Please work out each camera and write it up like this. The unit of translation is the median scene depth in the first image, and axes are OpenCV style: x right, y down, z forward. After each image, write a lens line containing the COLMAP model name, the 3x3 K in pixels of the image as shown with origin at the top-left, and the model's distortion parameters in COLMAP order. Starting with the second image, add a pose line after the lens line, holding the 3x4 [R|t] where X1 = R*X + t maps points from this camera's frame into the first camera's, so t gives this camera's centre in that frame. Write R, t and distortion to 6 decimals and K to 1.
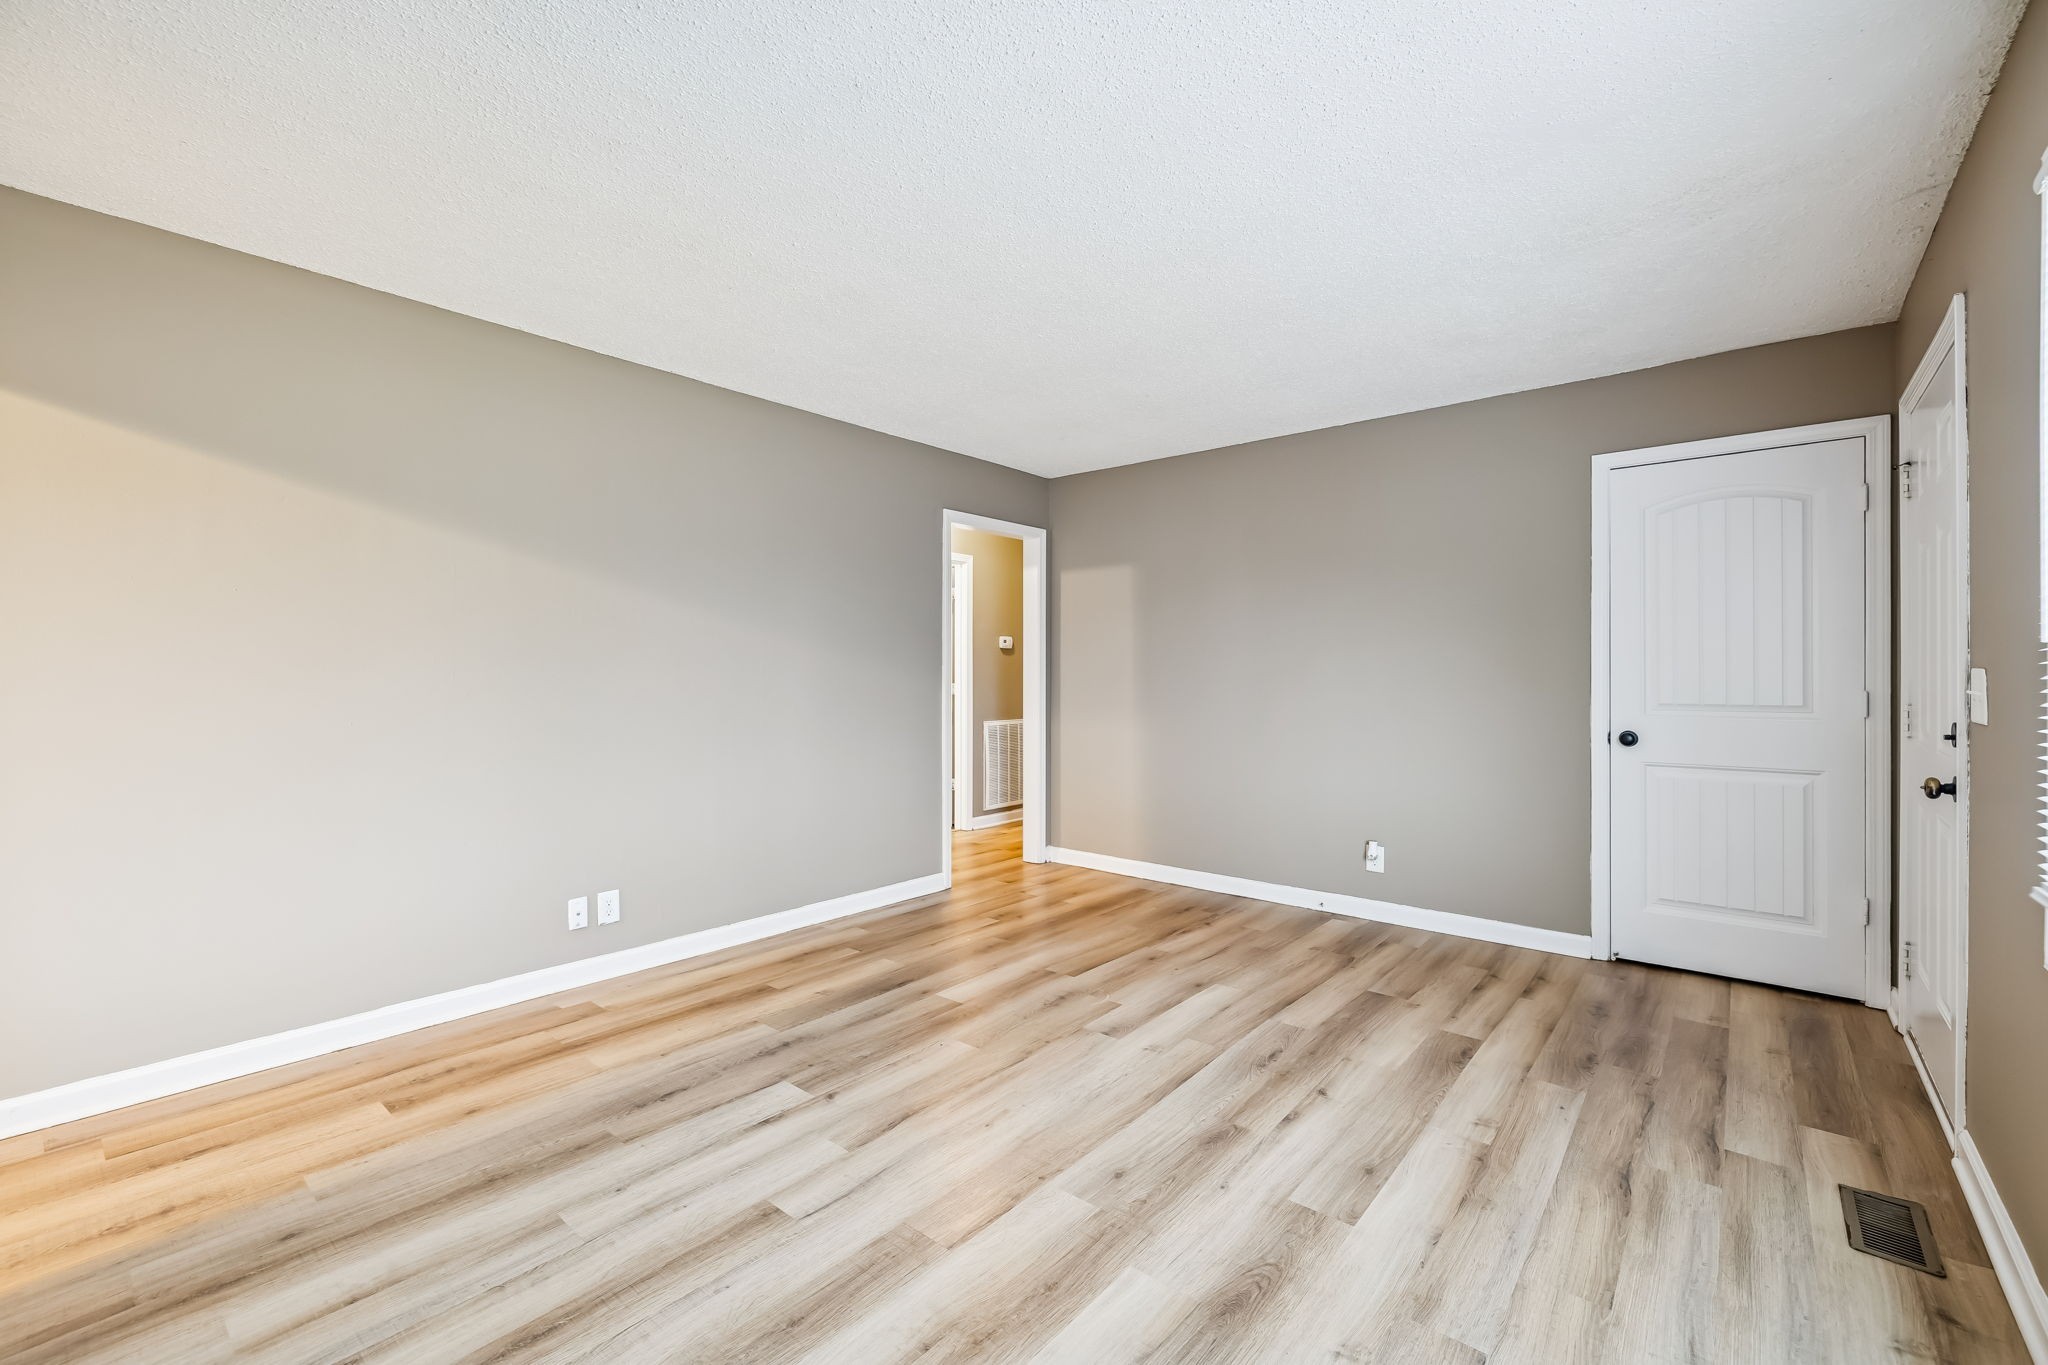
lens RADIAL K [[862.1, 0, 1016.0], [0, 862.1, 665.7], [0, 0, 1]] dist [-0.001483, -0.000355]
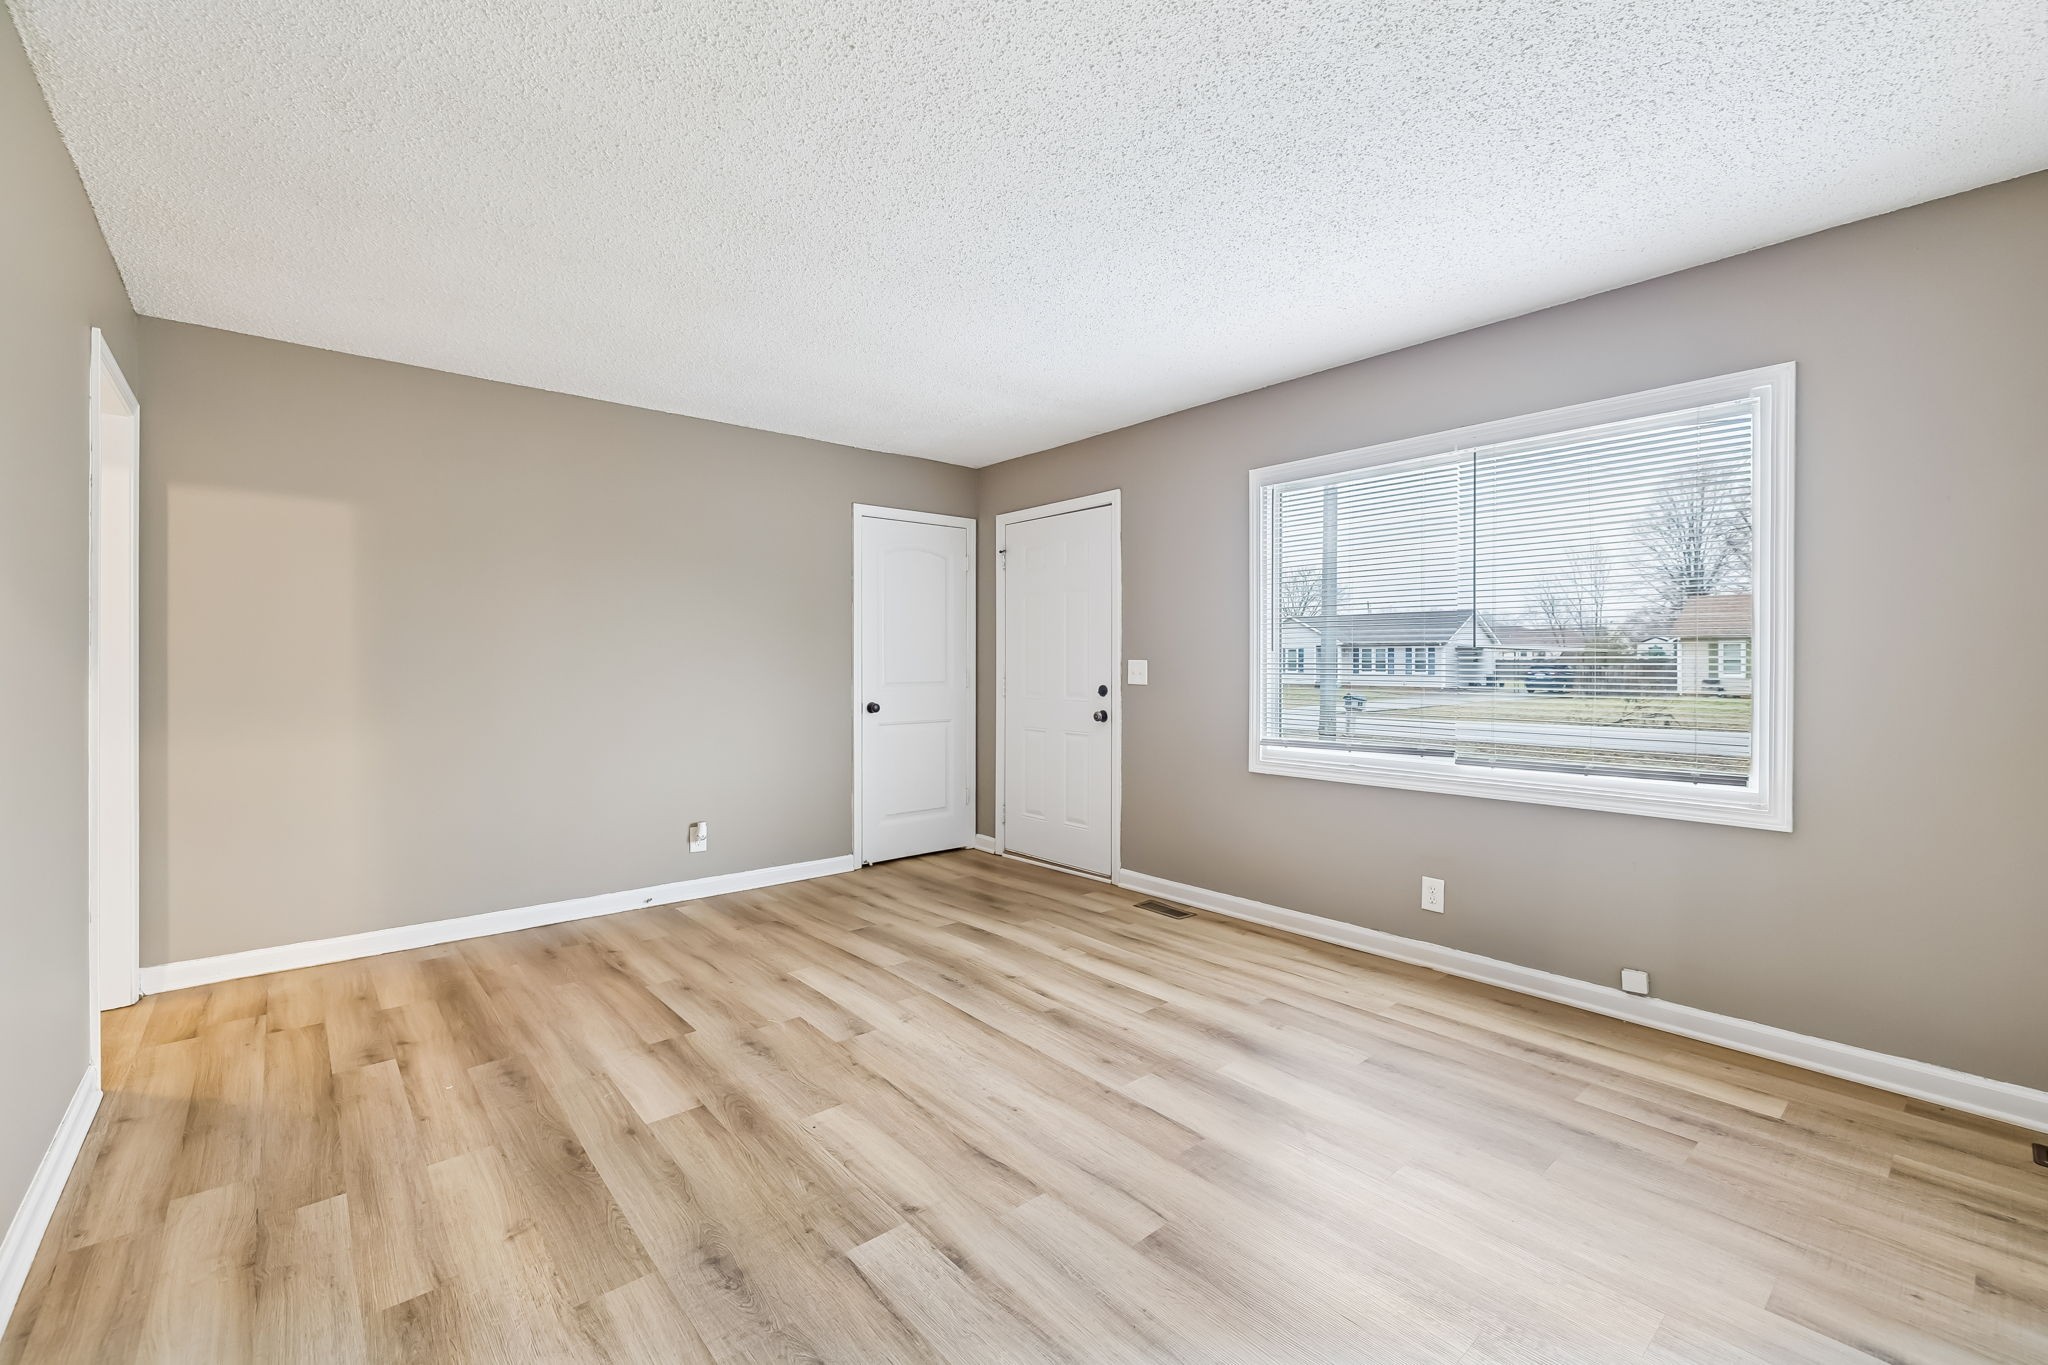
lens RADIAL K [[862.1, 0, 1016.0], [0, 862.1, 665.7], [0, 0, 1]] dist [-0.001483, -0.000355]
pose [[0.158958, -0.003630, 0.987279, -0.843074], [-0.008755, 0.999949, 0.005086, 0.006992], [-0.987246, -0.009452, 0.158918, 0.692831]]
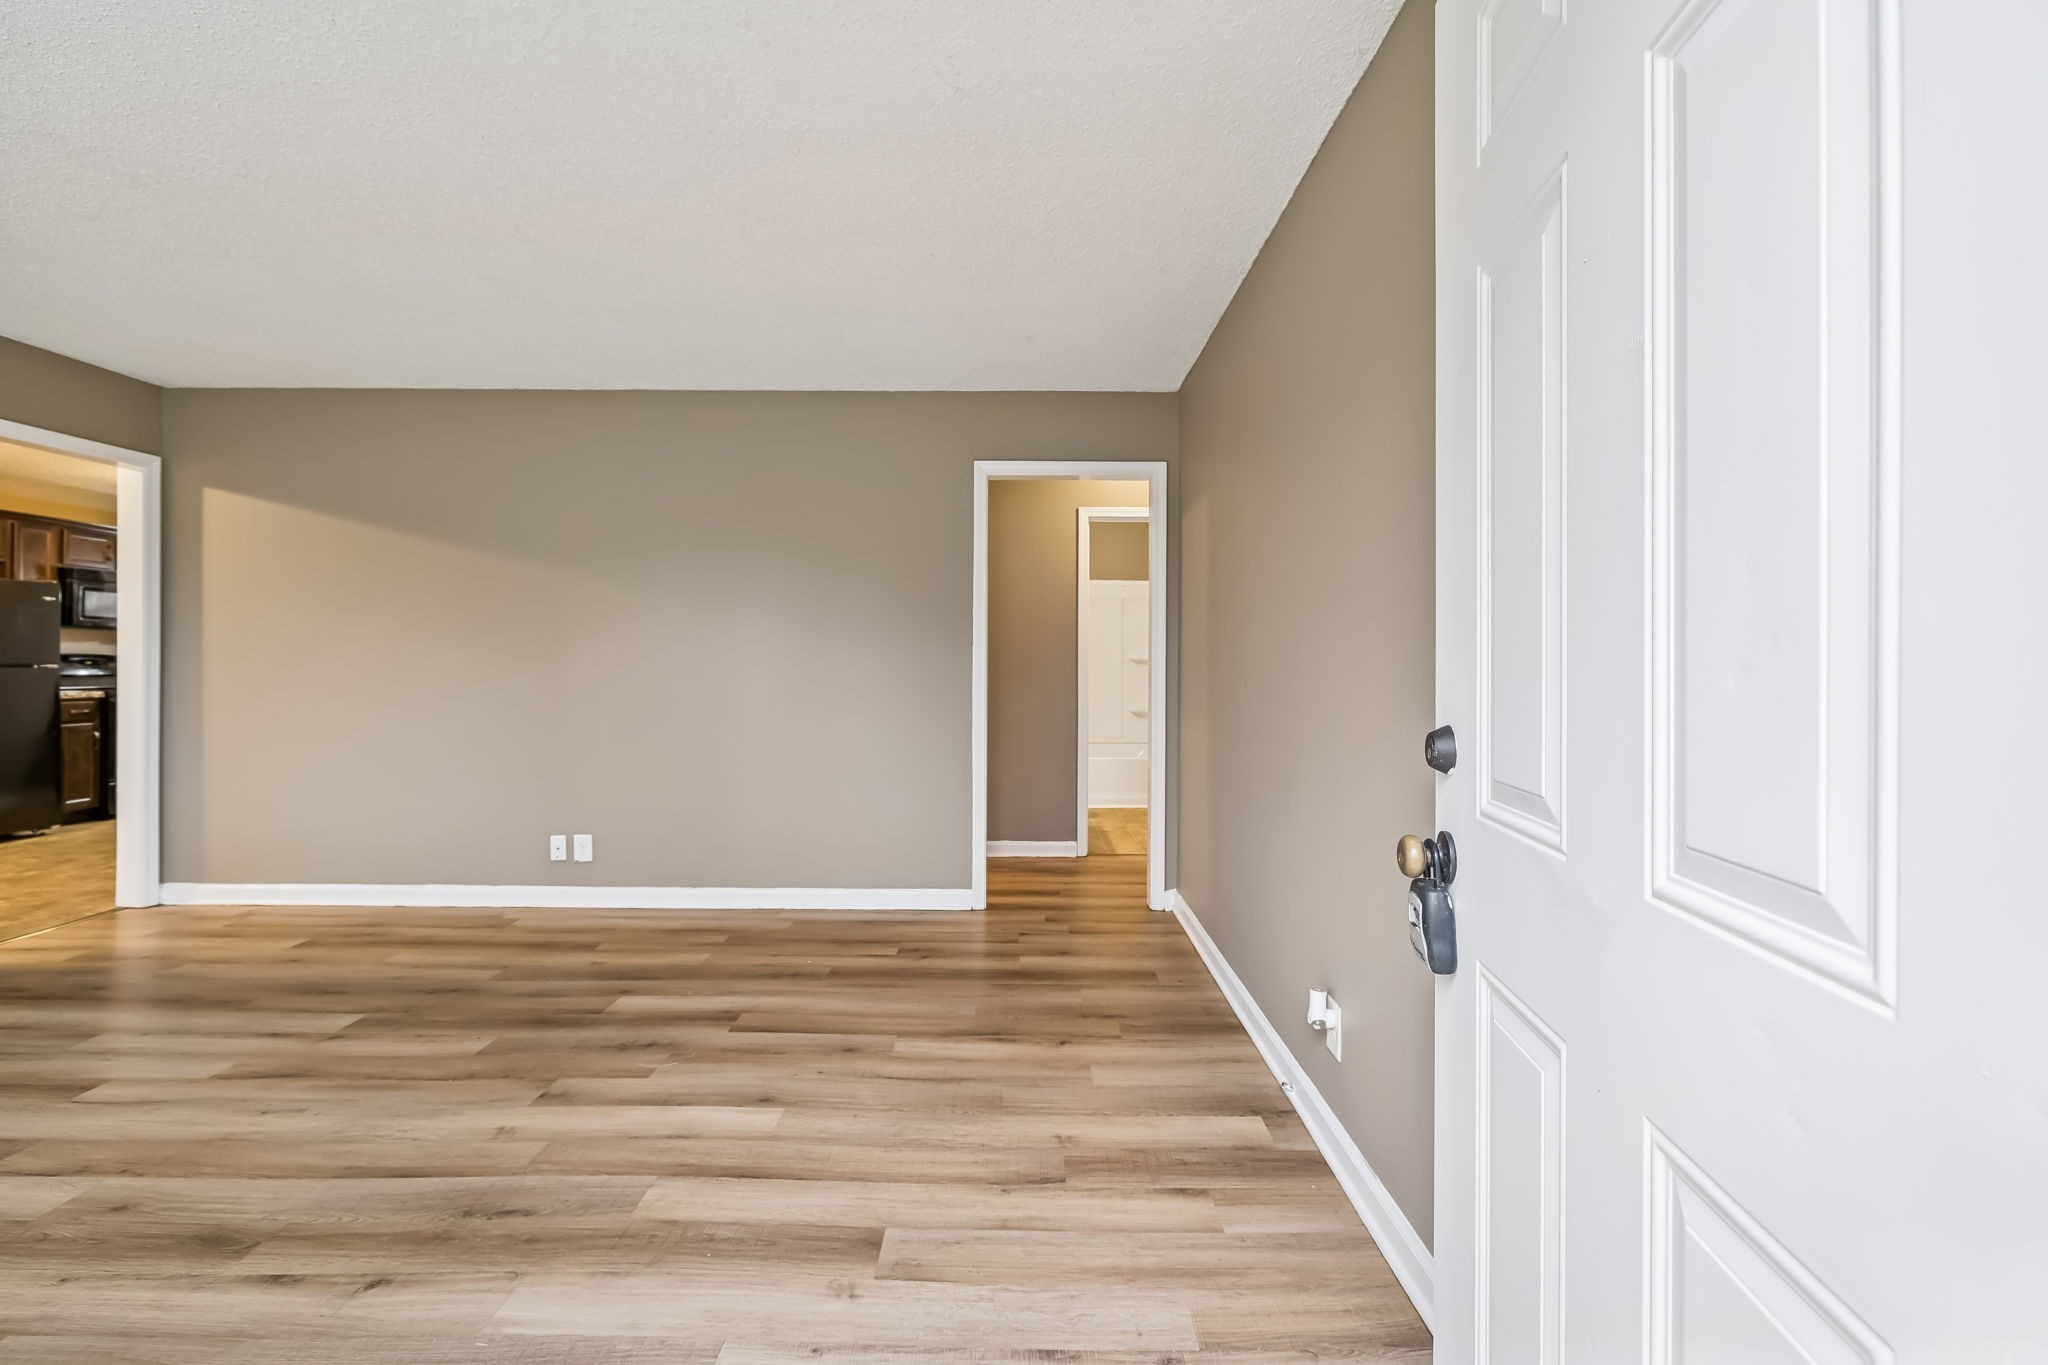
lens RADIAL K [[862.1, 0, 1016.0], [0, 862.1, 665.7], [0, 0, 1]] dist [-0.001483, -0.000355]
pose [[0.646103, 0.001858, -0.763248, 1.020663], [0.003218, 0.999982, 0.005158, 0.026350], [0.763243, -0.005789, 0.646086, 0.840008]]
